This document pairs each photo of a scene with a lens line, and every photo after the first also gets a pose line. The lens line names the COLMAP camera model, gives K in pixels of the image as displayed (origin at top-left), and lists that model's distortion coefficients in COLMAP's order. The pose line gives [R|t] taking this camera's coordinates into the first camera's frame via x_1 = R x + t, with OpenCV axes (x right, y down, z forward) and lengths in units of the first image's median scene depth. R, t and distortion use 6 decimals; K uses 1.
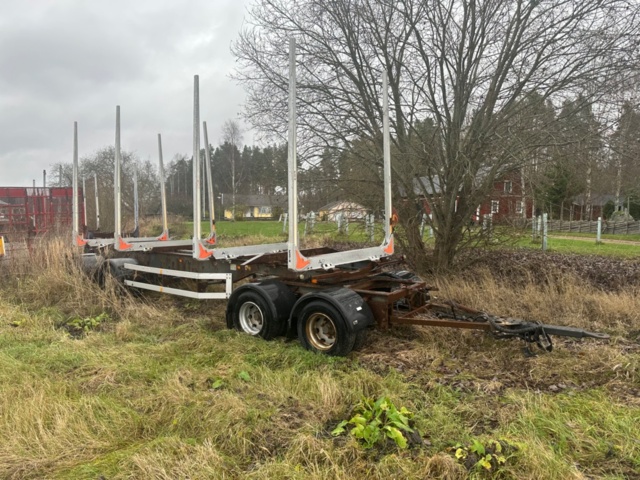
lens RADIAL K [[446.7, 0, 324.5], [0, 446.7, 236.4], [0, 0, 1]] dist [0.090176, -0.129028]
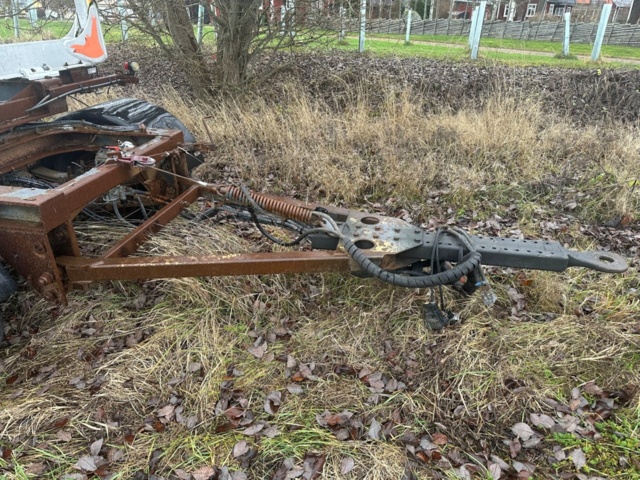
lens RADIAL K [[446.7, 0, 324.5], [0, 446.7, 236.4], [0, 0, 1]] dist [0.090176, -0.129028]
pose [[0.906292, -0.166371, 0.388530, 0.108540], [-0.001379, 0.918097, 0.396352, 0.016903], [-0.422650, -0.359747, 0.831835, 0.370960]]
